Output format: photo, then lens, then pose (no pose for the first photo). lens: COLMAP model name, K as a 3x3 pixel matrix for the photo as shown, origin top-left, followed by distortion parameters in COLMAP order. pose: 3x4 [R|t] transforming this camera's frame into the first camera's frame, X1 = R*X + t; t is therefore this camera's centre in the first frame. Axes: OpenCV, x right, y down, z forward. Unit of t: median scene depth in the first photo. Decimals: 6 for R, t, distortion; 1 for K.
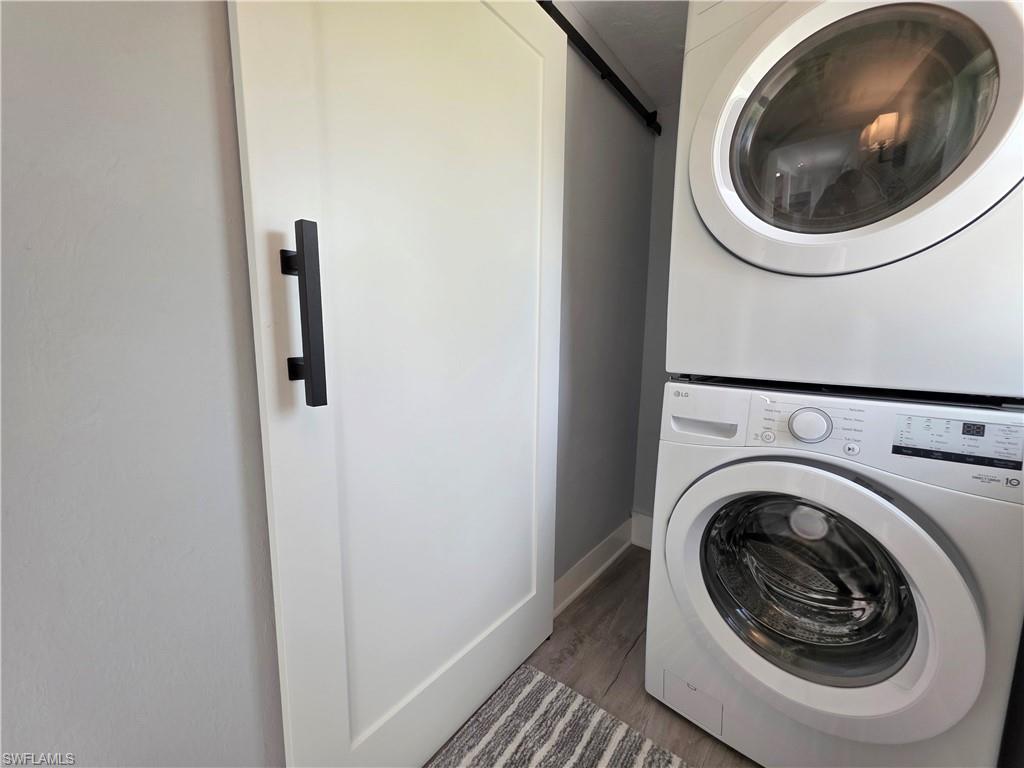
lens RADIAL K [[408.2, 0, 517.6], [0, 408.2, 384.2], [0, 0, 1]] dist [0.003234, 0.000475]
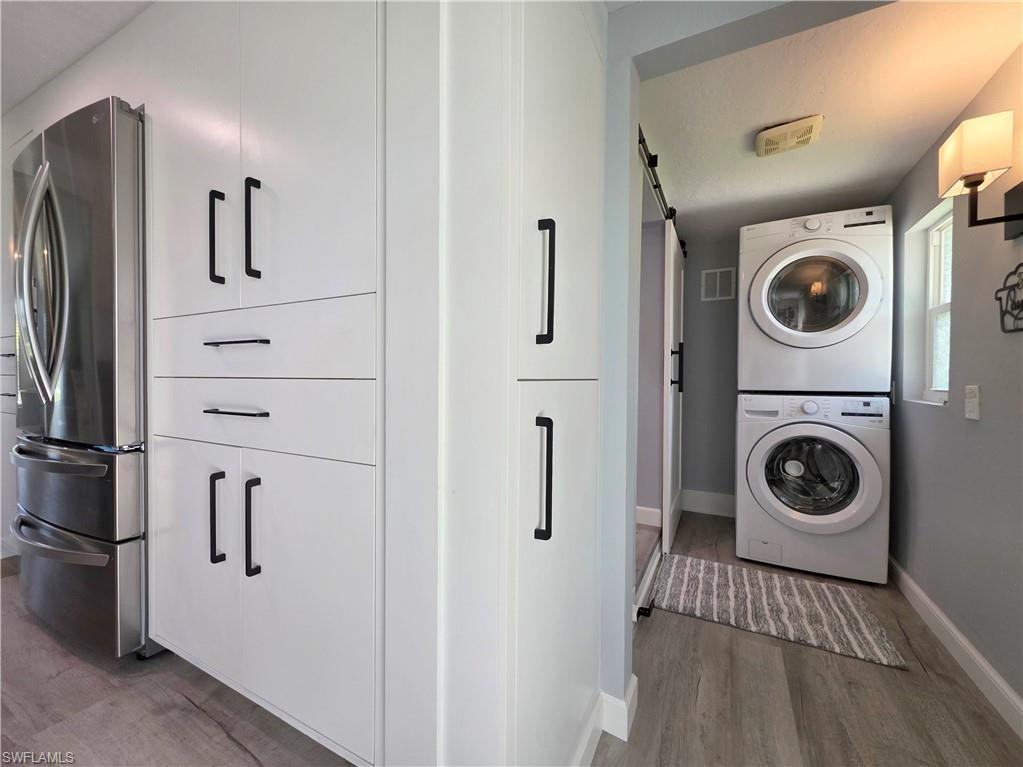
lens RADIAL K [[407.8, 0, 507.5], [0, 407.8, 383.7], [0, 0, 1]] dist [0.003234, 0.000475]
pose [[0.984359, -0.003428, 0.176142, -1.389366], [0.021238, 0.994828, -0.099326, 0.143408], [-0.174891, 0.101513, 0.979341, -1.027944]]
